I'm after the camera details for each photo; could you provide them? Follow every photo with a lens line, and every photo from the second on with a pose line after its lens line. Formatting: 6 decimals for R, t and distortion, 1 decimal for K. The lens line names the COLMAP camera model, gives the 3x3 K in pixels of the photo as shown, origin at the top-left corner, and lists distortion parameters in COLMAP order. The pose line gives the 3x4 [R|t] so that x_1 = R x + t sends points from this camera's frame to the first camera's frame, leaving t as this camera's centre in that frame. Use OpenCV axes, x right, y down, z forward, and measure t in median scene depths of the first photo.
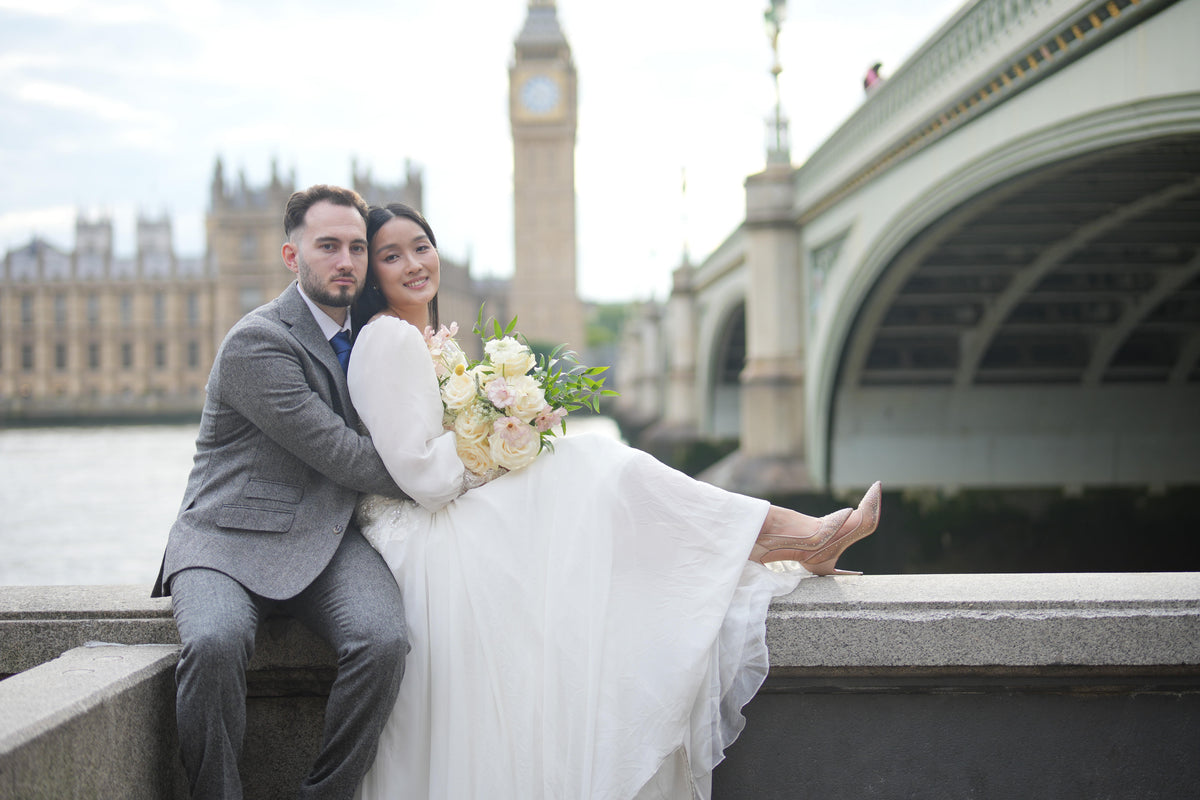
lens RADIAL K [[1707.4, 0, 598.8], [0, 1707.4, 401.4], [0, 0, 1]] dist [0.068816, 0.000000]
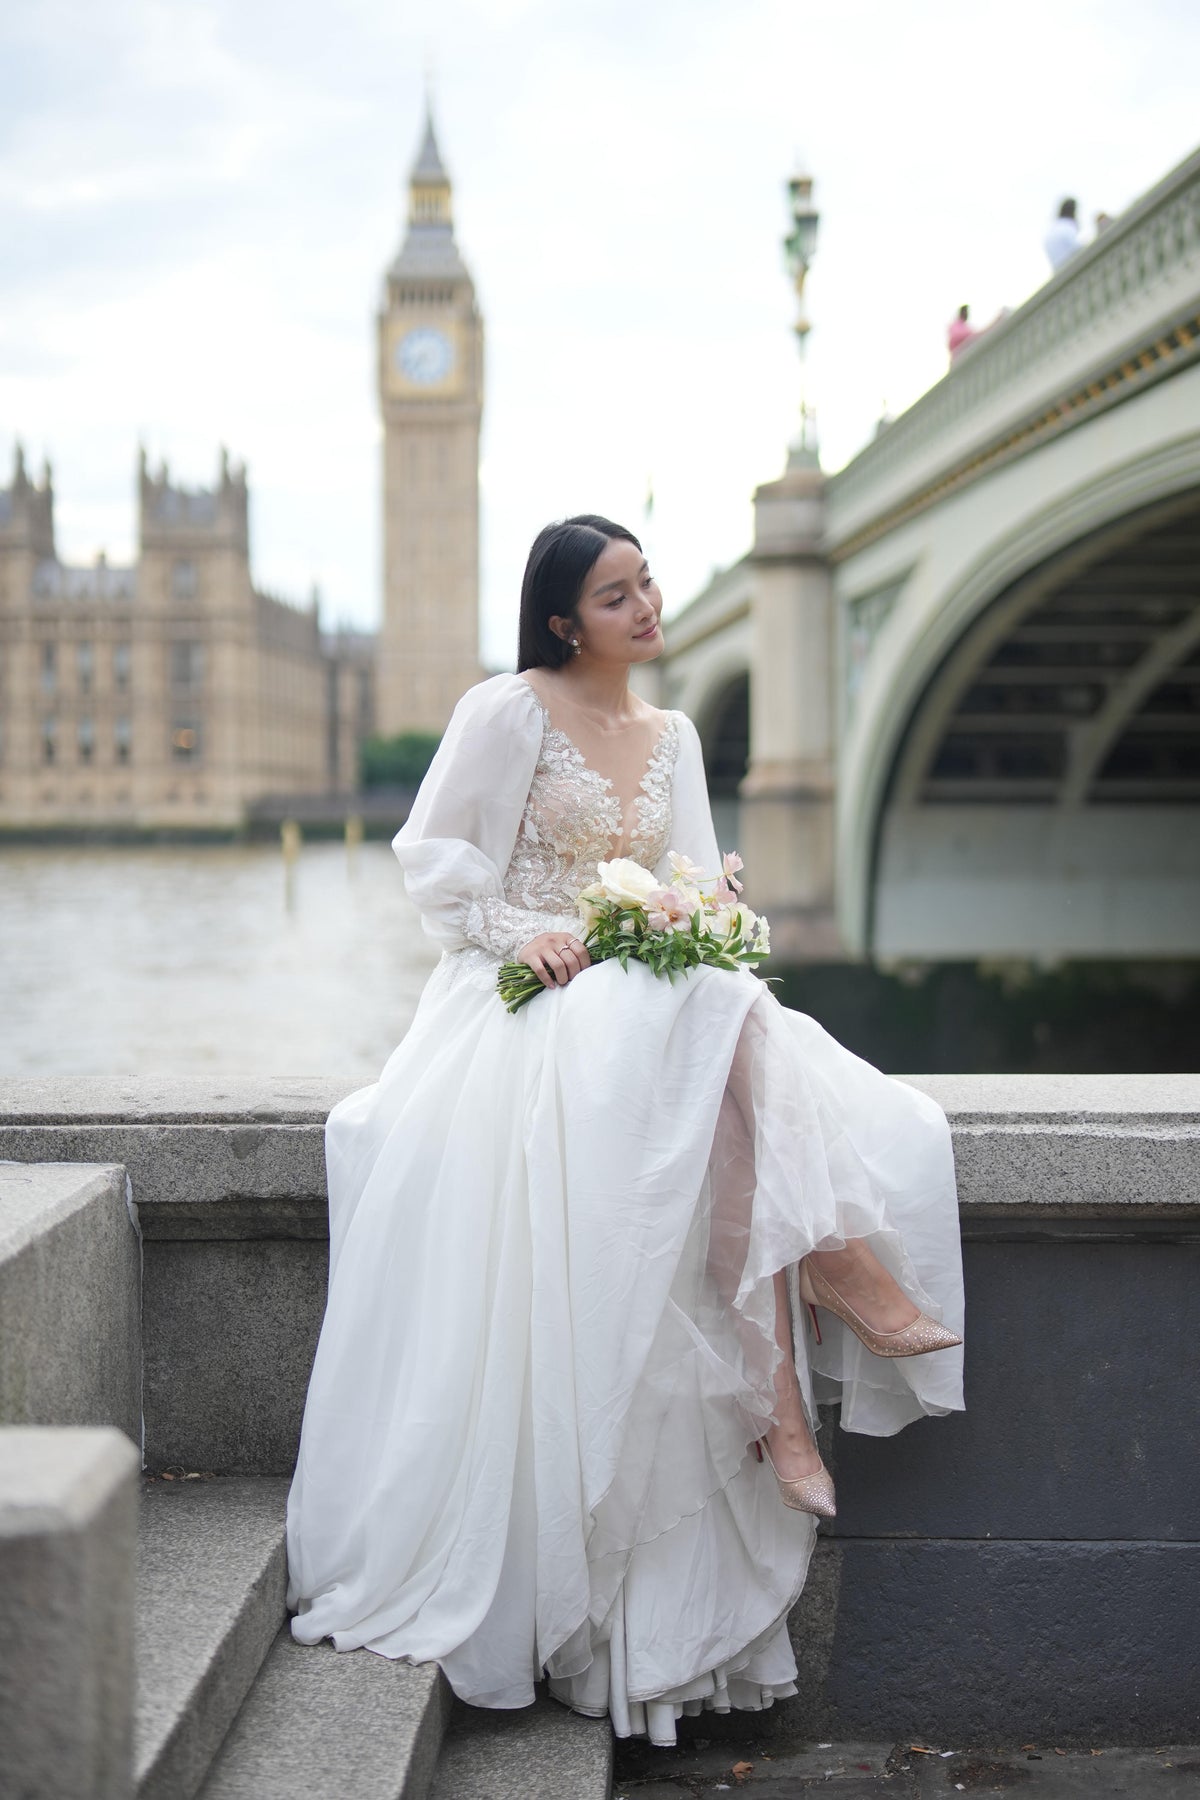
lens RADIAL K [[2561.2, 0, 594.7], [0, 2561.2, 912.4], [0, 0, 1]] dist [0.068816, 0.000000]
pose [[0.999333, 0.011738, 0.034567, -0.011264], [-0.012940, 0.999312, 0.034749, 0.000264], [-0.034135, -0.035173, 0.998798, -0.004966]]
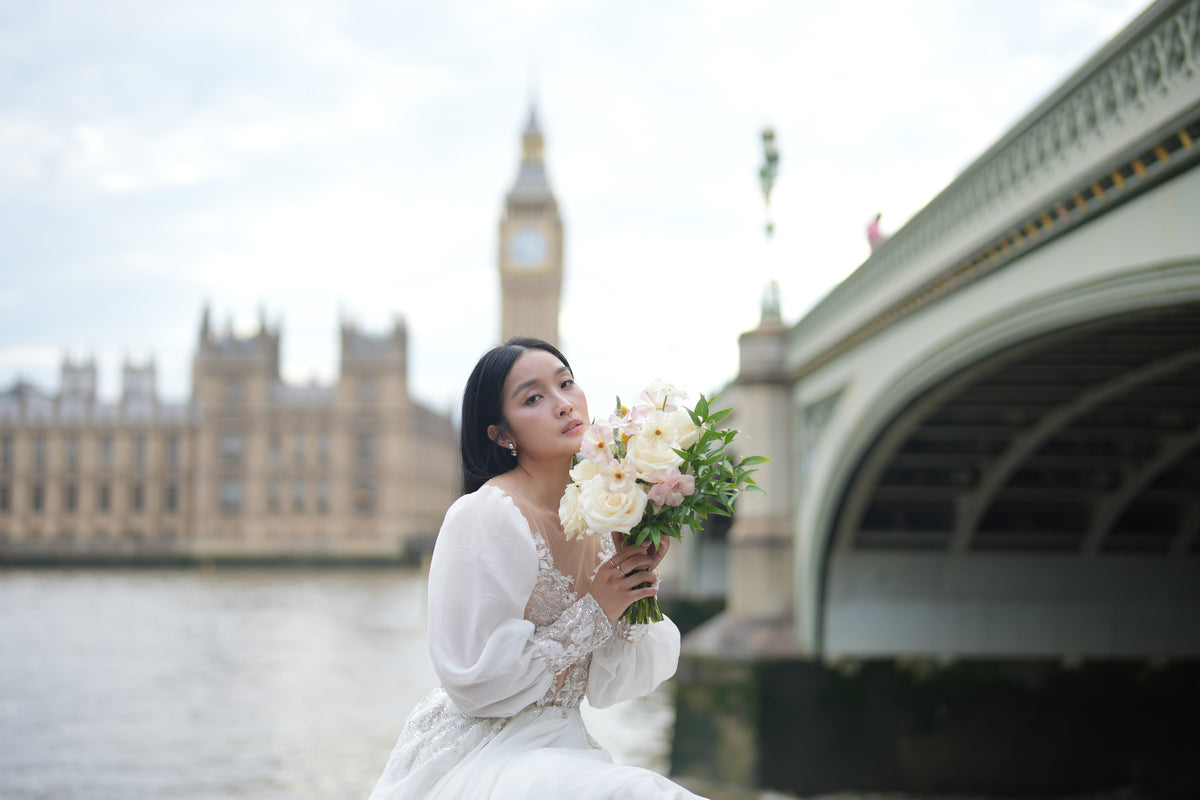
lens RADIAL K [[1707.4, 0, 595.4], [0, 1707.4, 402.8], [0, 0, 1]] dist [0.068816, 0.000000]
pose [[0.999739, 0.021540, 0.007646, -0.003570], [-0.020784, 0.995901, -0.088032, -0.003440], [-0.009511, 0.087850, 0.996088, 0.030792]]
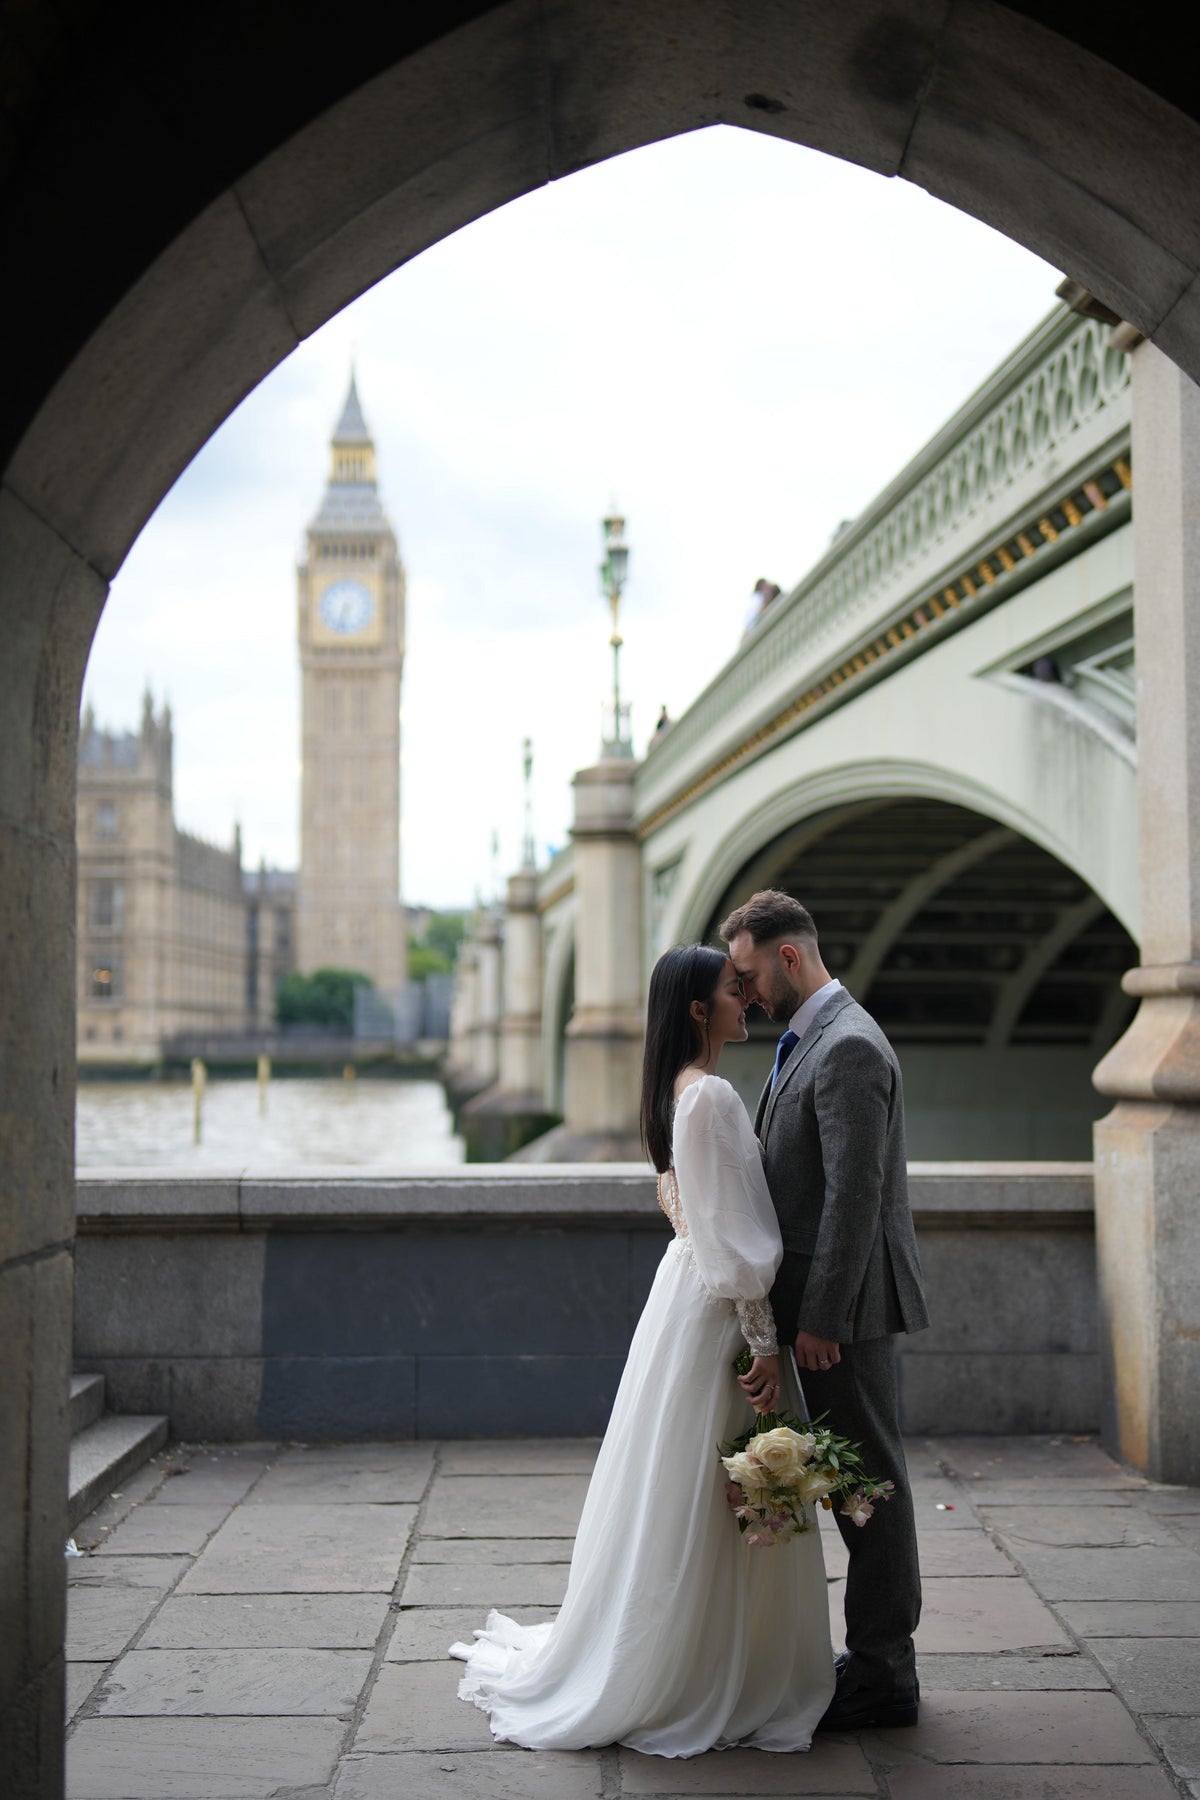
lens RADIAL K [[2561.2, 0, 604.7], [0, 2561.2, 893.8], [0, 0, 1]] dist [0.068816, 0.000000]
pose [[0.997640, 0.018138, 0.066222, 0.029751], [-0.013818, 0.997782, -0.065115, -0.000325], [-0.067256, 0.064046, 0.995678, -0.215214]]
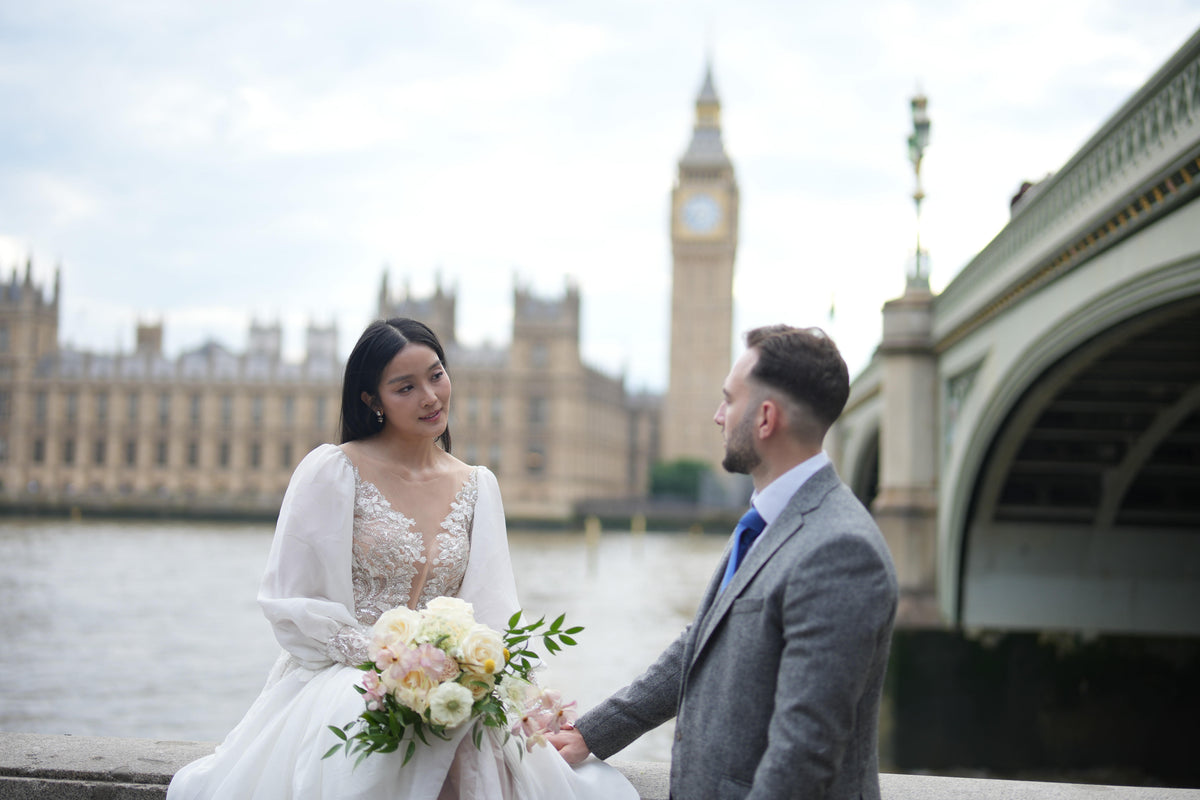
lens RADIAL K [[1707.4, 0, 593.3], [0, 1707.4, 398.0], [0, 0, 1]] dist [0.068816, 0.000000]
pose [[0.994795, 0.037457, -0.094762, 0.020018], [-0.043957, 0.996753, -0.067461, -0.003510], [0.091928, 0.071275, 0.993212, 0.015168]]
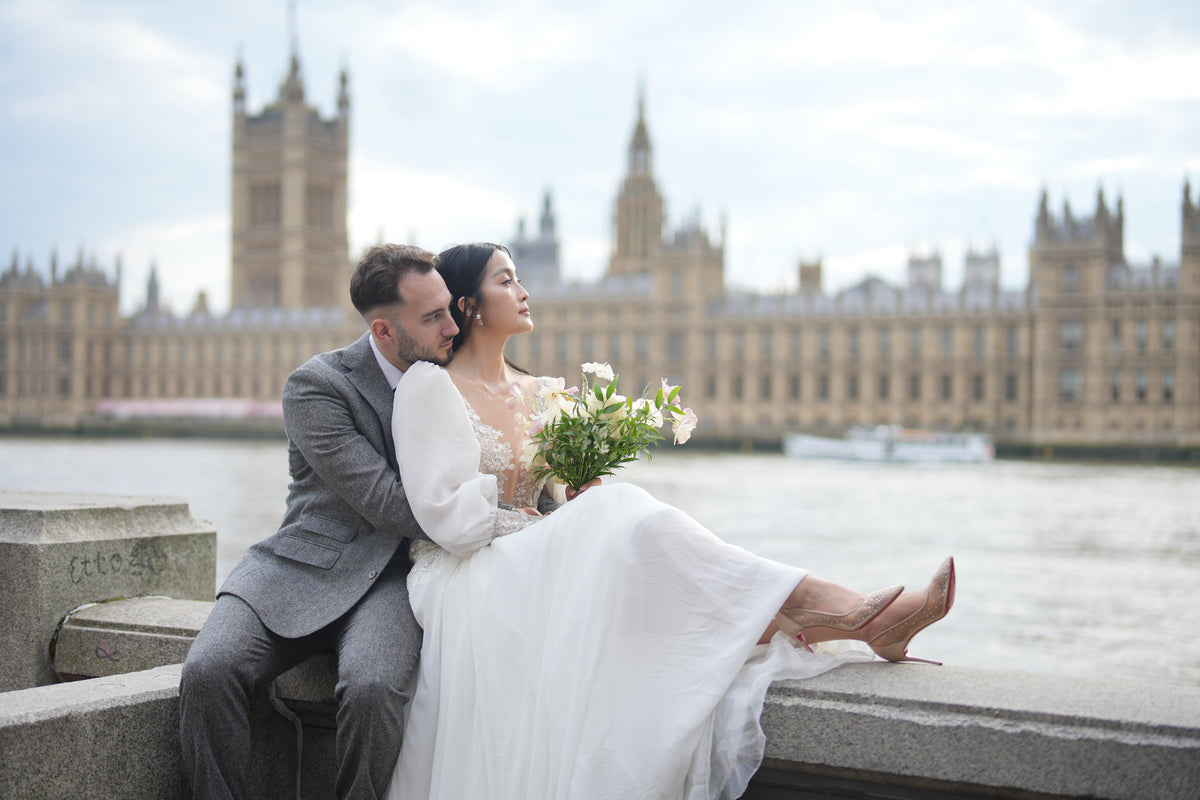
lens RADIAL K [[1707.4, 0, 592.9], [0, 1707.4, 396.9], [0, 0, 1]] dist [0.068816, 0.000000]
pose [[0.887997, 0.021128, -0.459363, 0.056482], [-0.031119, 0.999415, -0.014189, -0.002287], [0.458795, 0.026895, 0.888135, 0.021492]]
